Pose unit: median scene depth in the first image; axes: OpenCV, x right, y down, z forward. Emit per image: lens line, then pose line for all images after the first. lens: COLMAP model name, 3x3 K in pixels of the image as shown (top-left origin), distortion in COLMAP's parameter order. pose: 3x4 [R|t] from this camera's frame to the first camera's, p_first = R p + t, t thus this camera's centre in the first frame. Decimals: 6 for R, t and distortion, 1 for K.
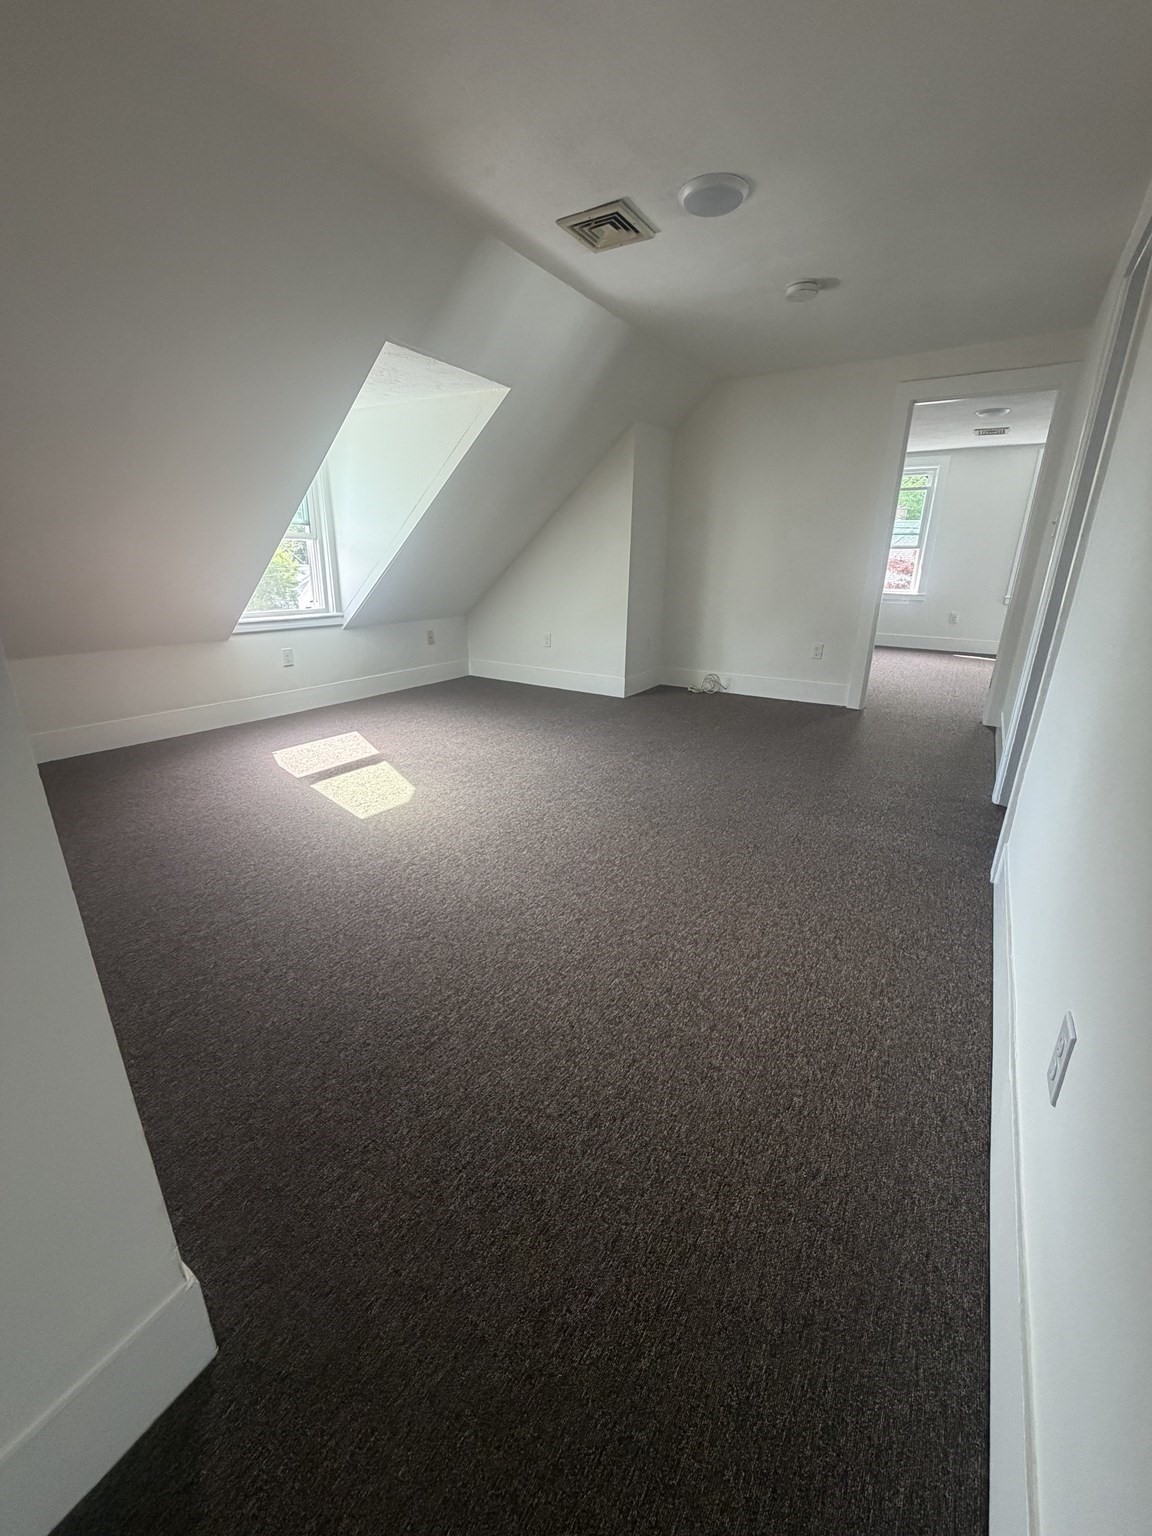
lens RADIAL K [[611.9, 0, 575.6], [0, 611.9, 764.6], [0, 0, 1]] dist [0.000540, 0.000217]
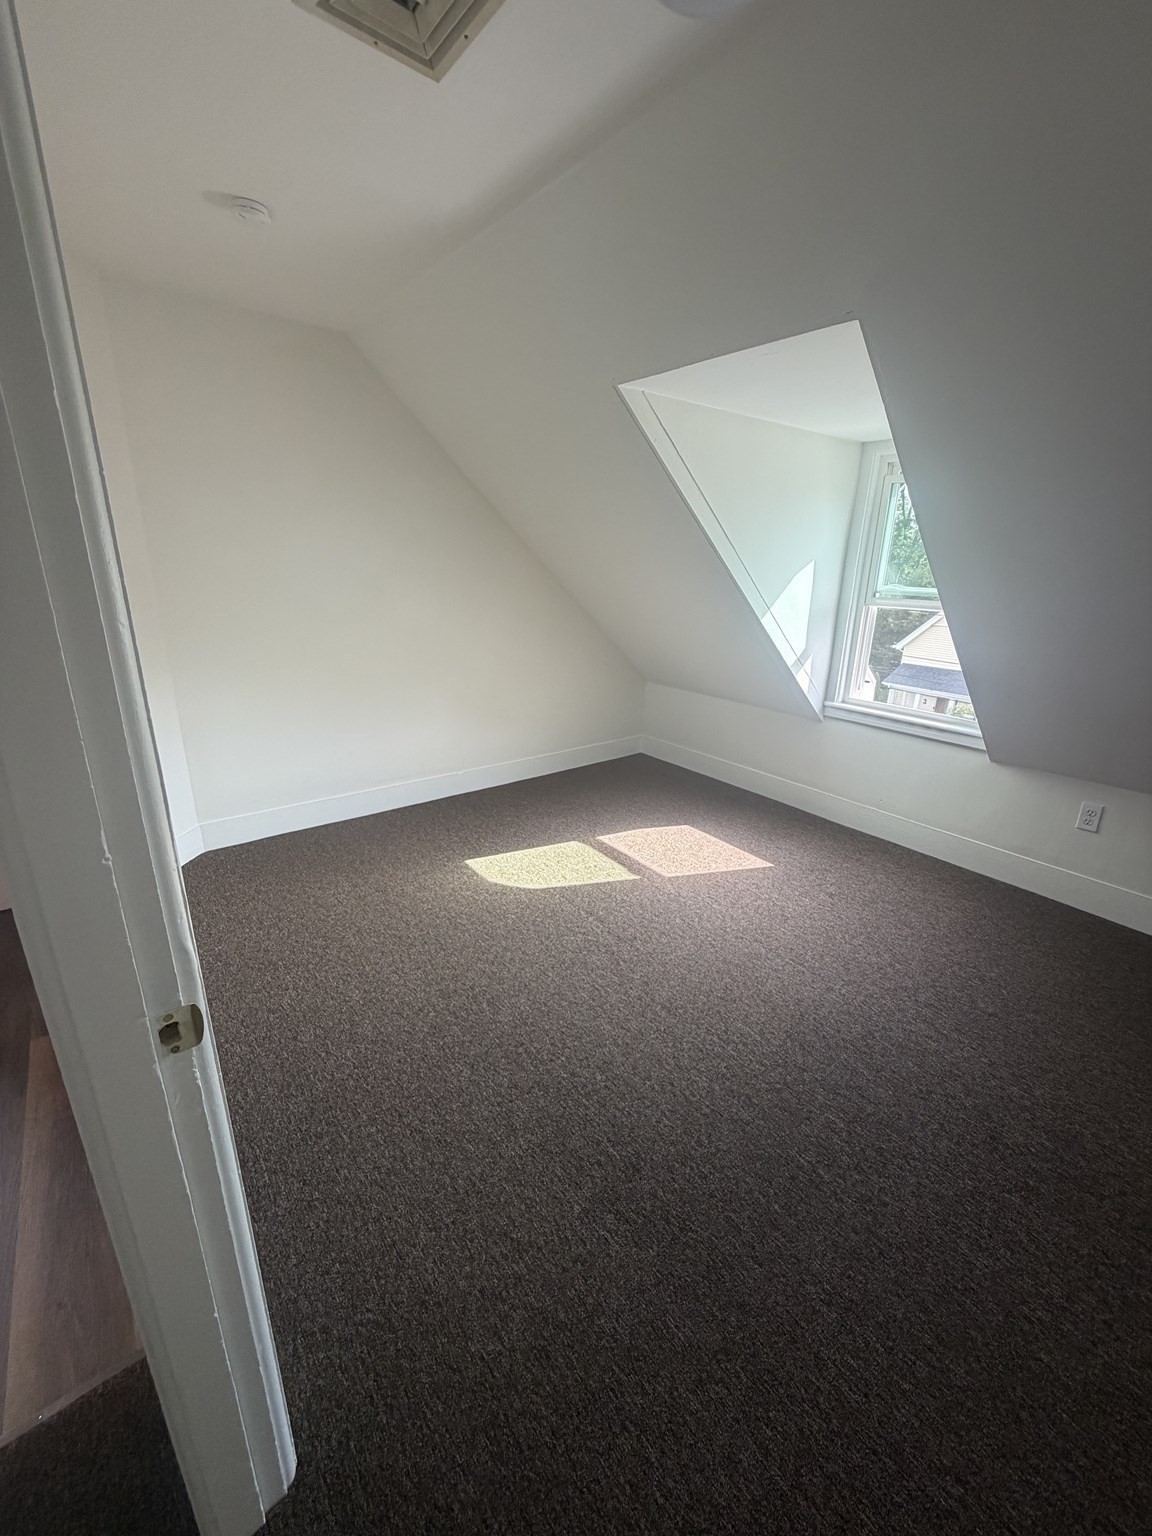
lens RADIAL K [[611.9, 0, 575.6], [0, 611.9, 764.6], [0, 0, 1]] dist [0.000540, 0.000217]
pose [[-0.314298, 0.273373, -0.909112, 0.366915], [-0.328429, 0.867194, 0.374312, -0.358395], [0.890703, 0.416224, -0.182774, 0.853995]]
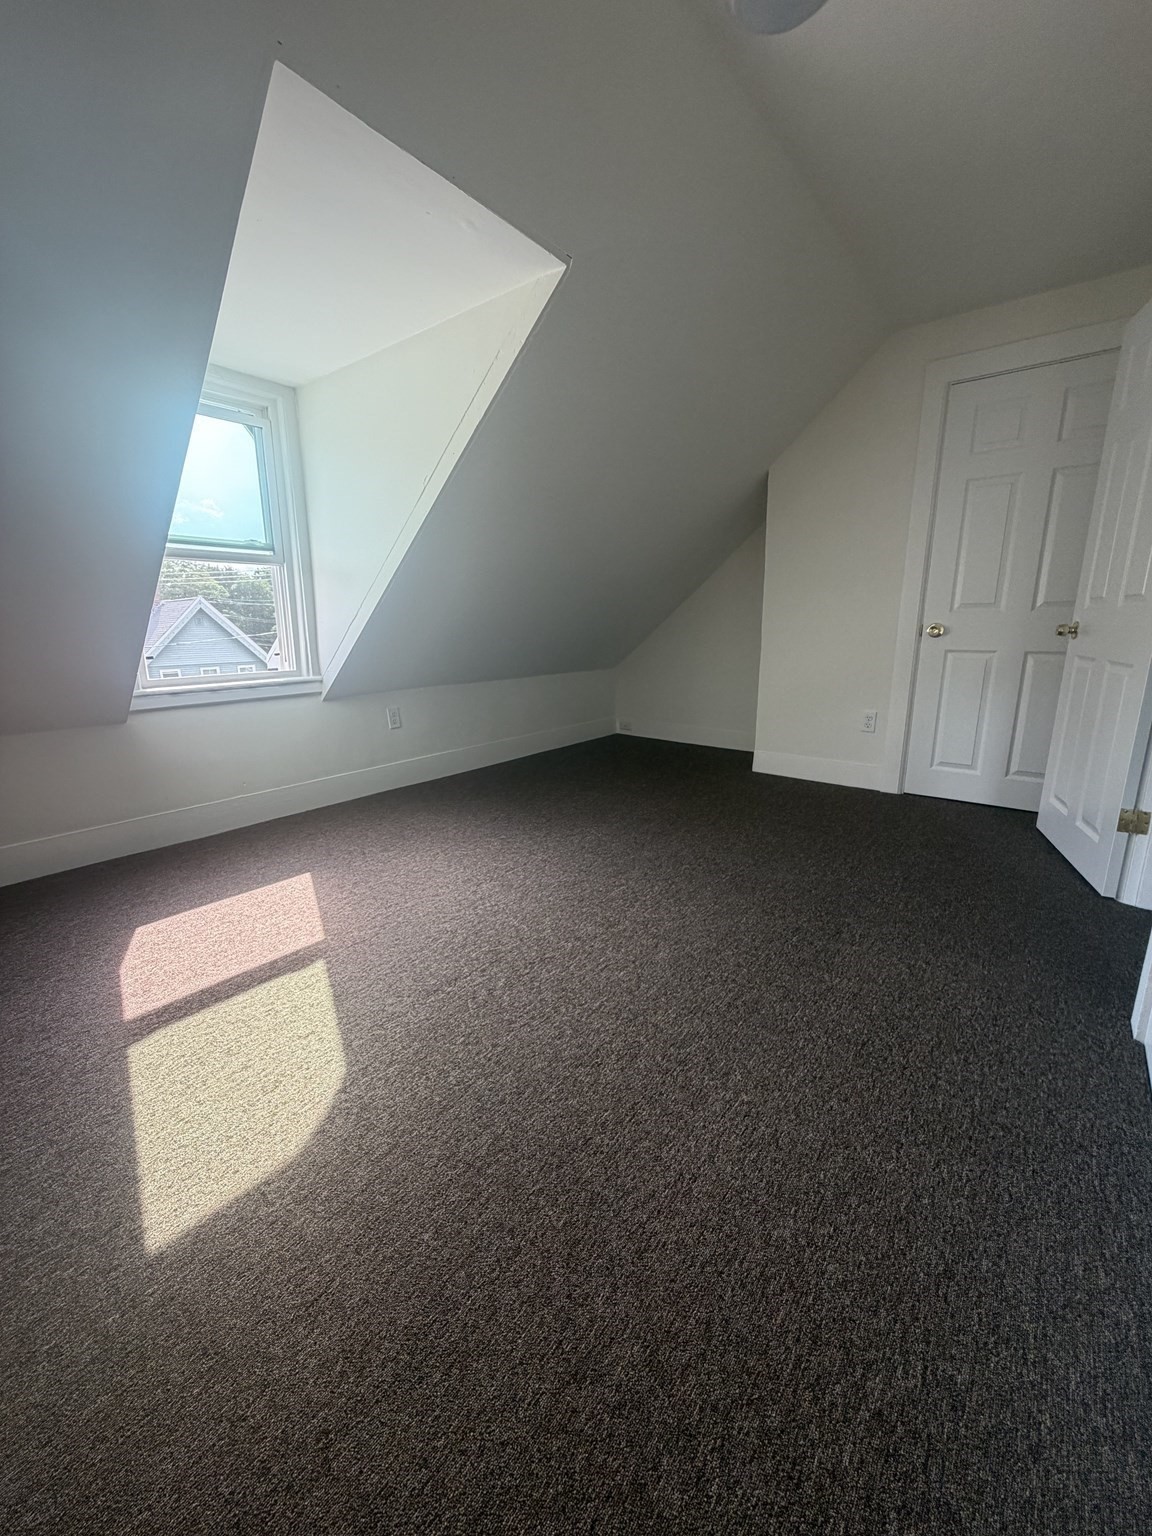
lens RADIAL K [[611.9, 0, 575.6], [0, 611.9, 764.6], [0, 0, 1]] dist [0.000540, 0.000217]
pose [[0.995510, -0.004815, -0.094537, -0.041314], [-0.003494, 0.996157, -0.087522, -0.105741], [0.094595, 0.087459, 0.991667, 0.417046]]
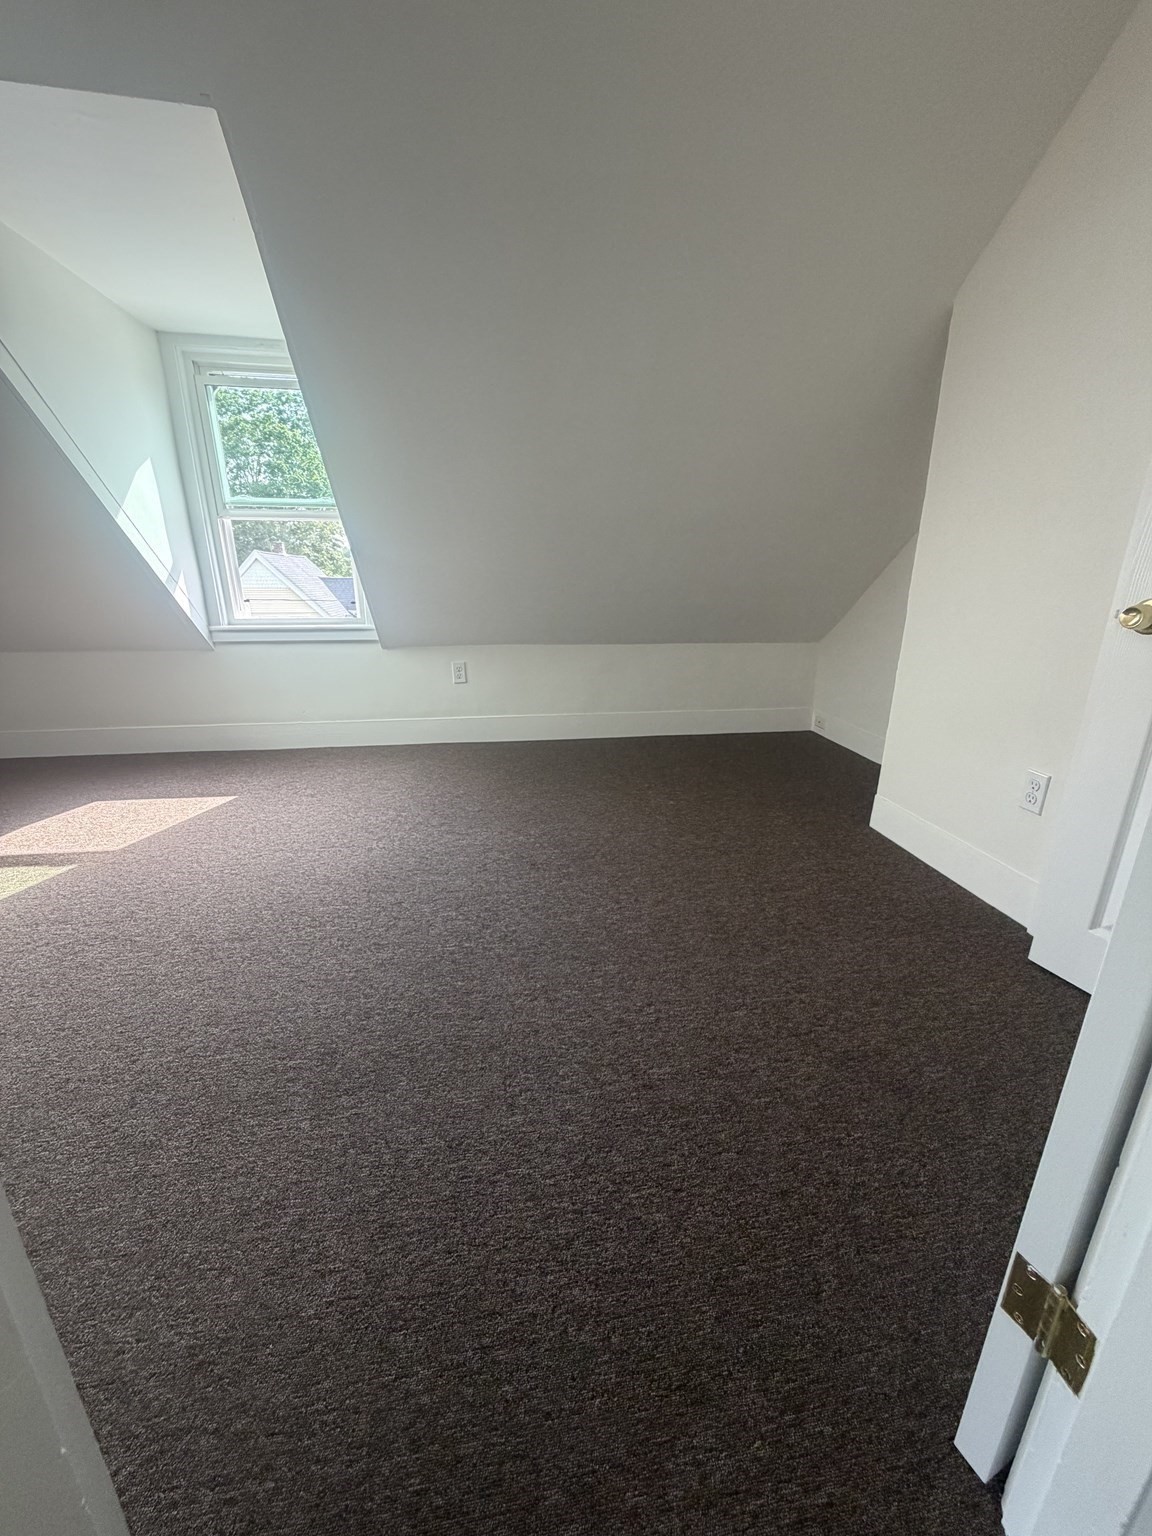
lens RADIAL K [[611.9, 0, 575.6], [0, 611.9, 764.6], [0, 0, 1]] dist [0.000540, 0.000217]
pose [[0.675136, 0.209000, -0.707468, 0.368043], [-0.225015, 0.971668, 0.072318, -0.219318], [0.702538, 0.110366, 0.703036, 0.768051]]
